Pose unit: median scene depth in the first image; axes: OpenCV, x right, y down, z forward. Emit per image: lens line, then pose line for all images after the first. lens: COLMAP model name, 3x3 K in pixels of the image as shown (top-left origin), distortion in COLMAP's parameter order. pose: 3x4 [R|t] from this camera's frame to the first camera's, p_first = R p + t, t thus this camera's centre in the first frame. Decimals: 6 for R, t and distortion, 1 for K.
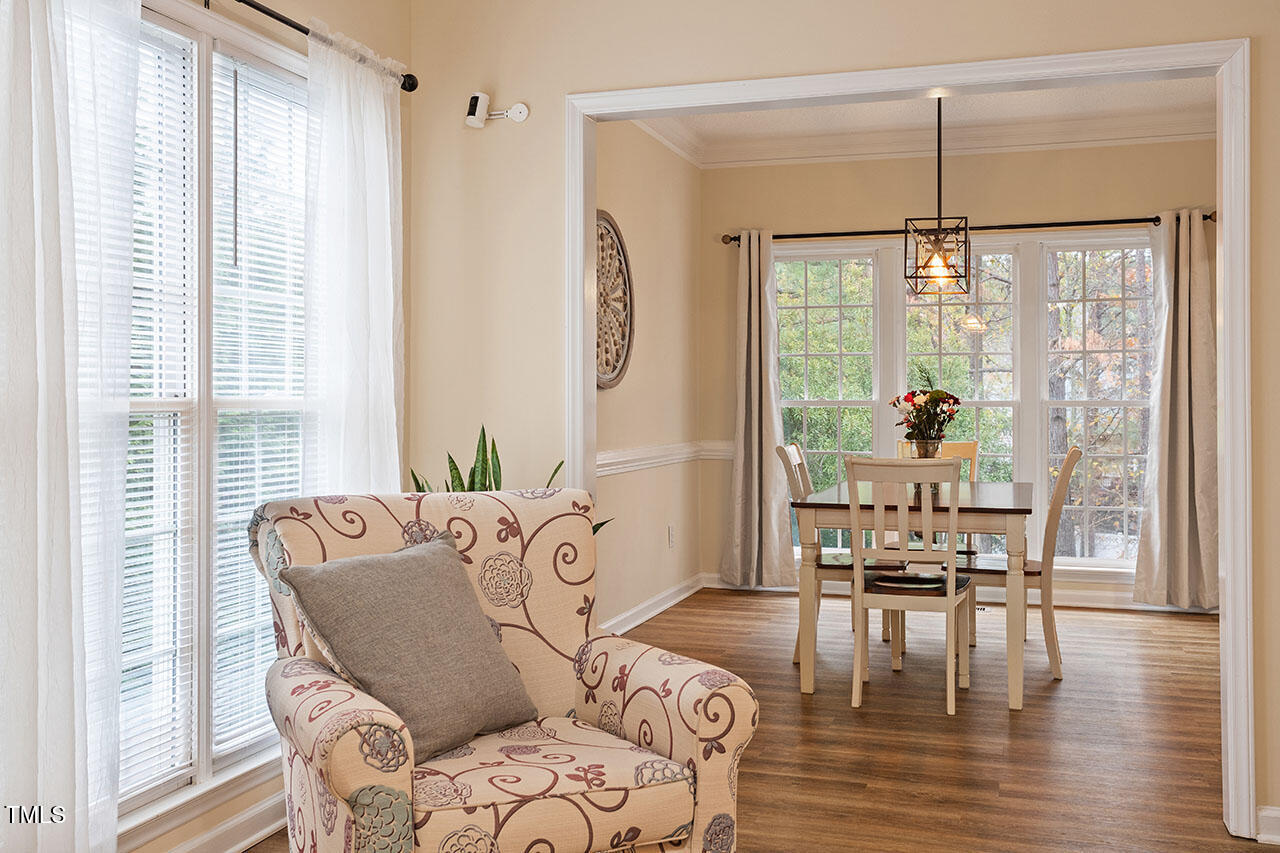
lens RADIAL K [[1228.6, 0, 629.9], [0, 1228.6, 388.2], [0, 0, 1]] dist [0.007628, 0.000000]
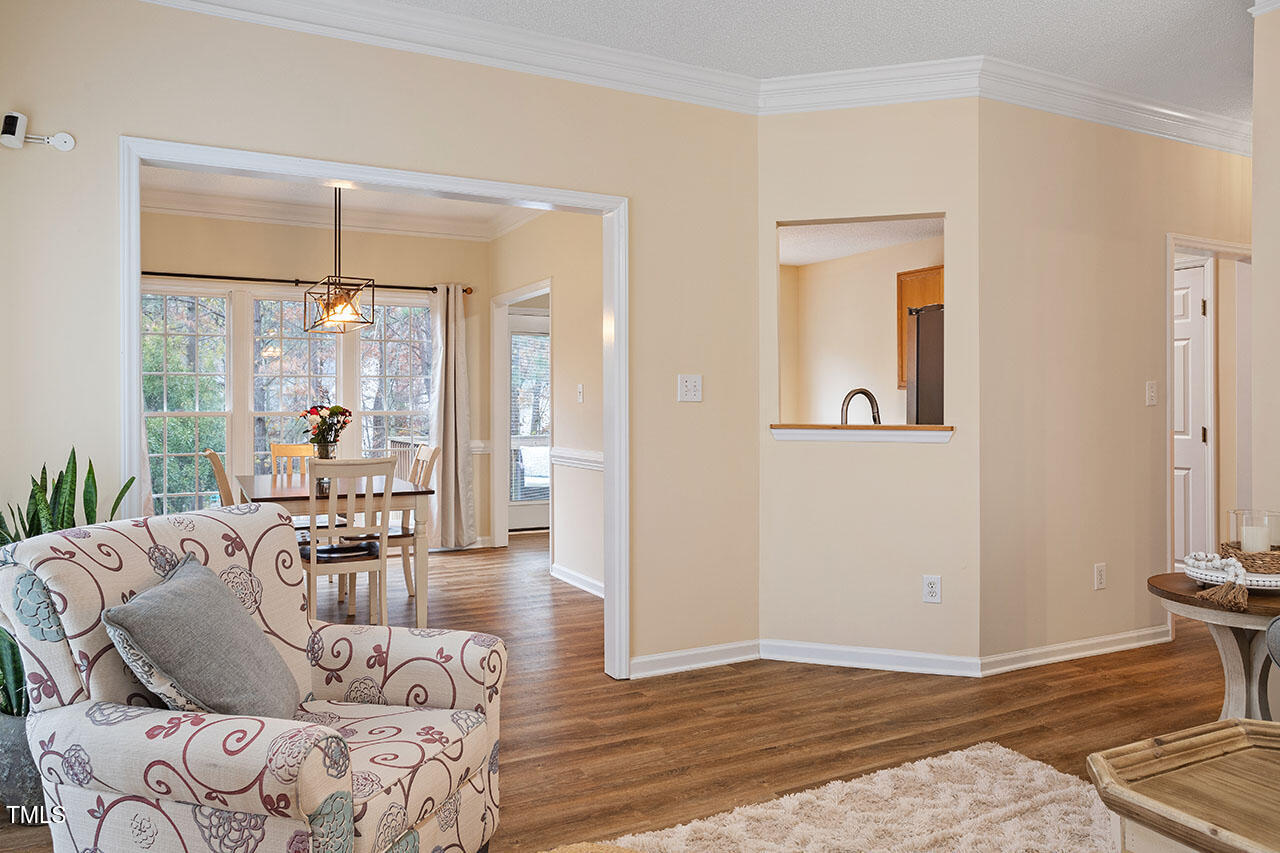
lens RADIAL K [[883.7, 0, 640.8], [0, 883.7, 404.1], [0, 0, 1]] dist [-0.028412, 0.023911]
pose [[0.690589, -0.000282, 0.723247, -0.236988], [-0.006794, 0.999953, 0.006878, -0.010067], [-0.723215, -0.009664, 0.690555, 0.114425]]
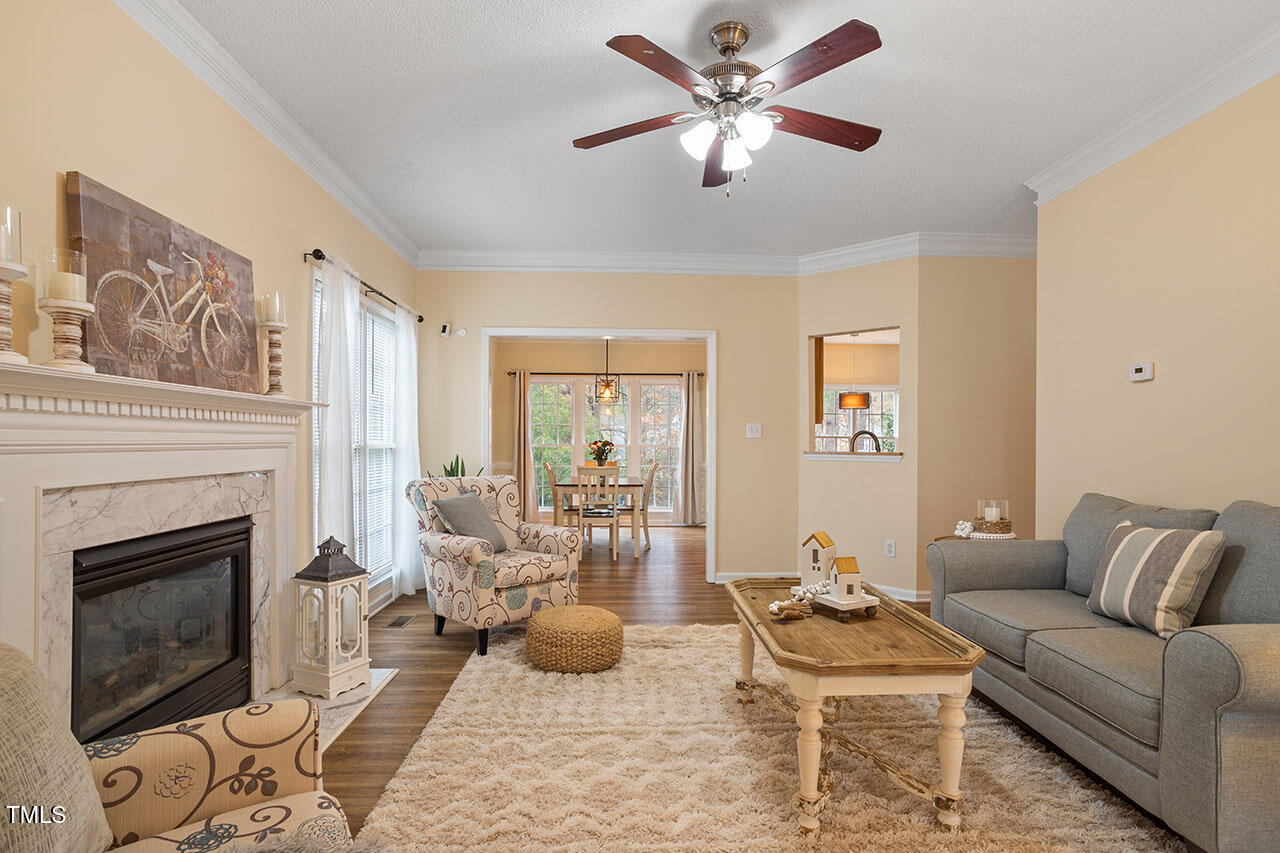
lens RADIAL K [[639.6, 0, 652.2], [0, 639.6, 445.8], [0, 0, 1]] dist [-0.047075, 0.026689]
pose [[0.929085, 0.003210, 0.369851, -0.175019], [-0.008659, 0.999877, 0.013073, -0.006388], [-0.369764, -0.015349, 0.928999, -0.318973]]
